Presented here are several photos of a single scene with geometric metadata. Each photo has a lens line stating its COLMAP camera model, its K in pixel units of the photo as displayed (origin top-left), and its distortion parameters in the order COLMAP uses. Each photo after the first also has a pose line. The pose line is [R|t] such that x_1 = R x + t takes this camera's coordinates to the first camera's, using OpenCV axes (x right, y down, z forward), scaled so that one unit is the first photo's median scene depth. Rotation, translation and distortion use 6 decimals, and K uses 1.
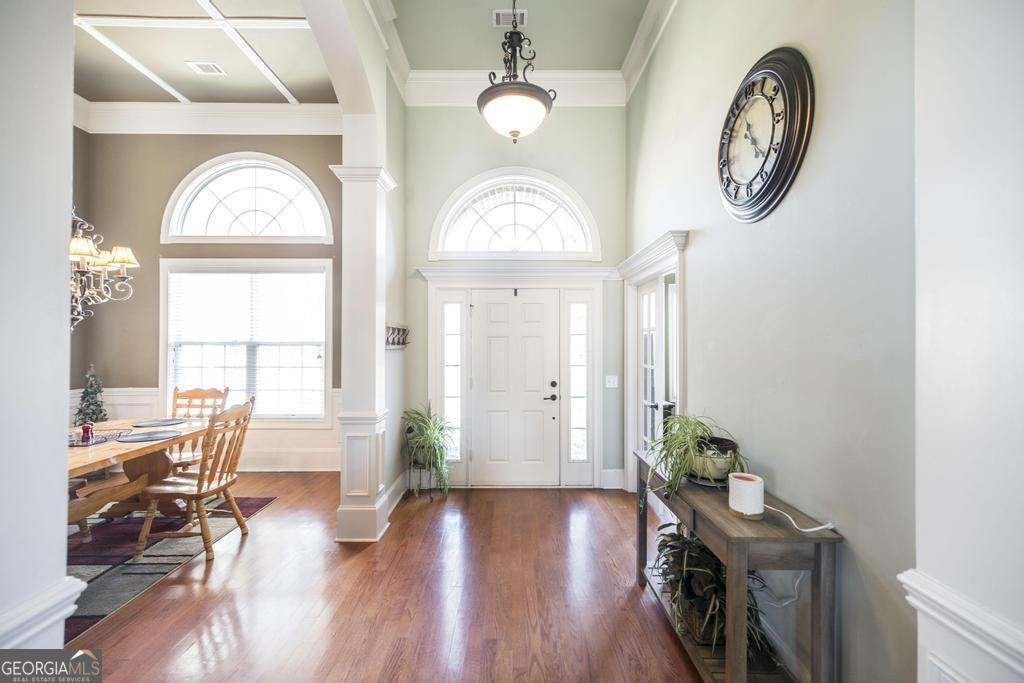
lens RADIAL K [[435.5, 0, 511.5], [0, 435.5, 339.8], [0, 0, 1]] dist [0.012204, -0.000495]
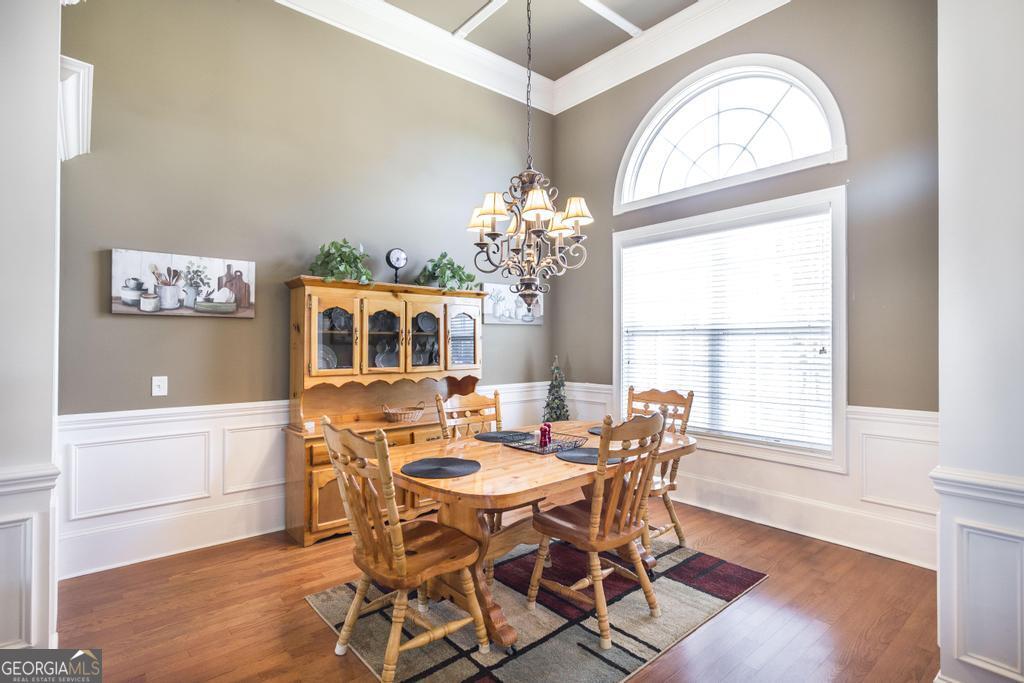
lens RADIAL K [[497.2, 0, 512.2], [0, 497.2, 340.7], [0, 0, 1]] dist [0.003751, 0.000384]
pose [[0.642909, -0.006144, -0.765918, -0.227426], [0.005705, 0.999979, -0.003232, 0.030023], [0.765921, -0.002292, 0.642930, 0.275635]]
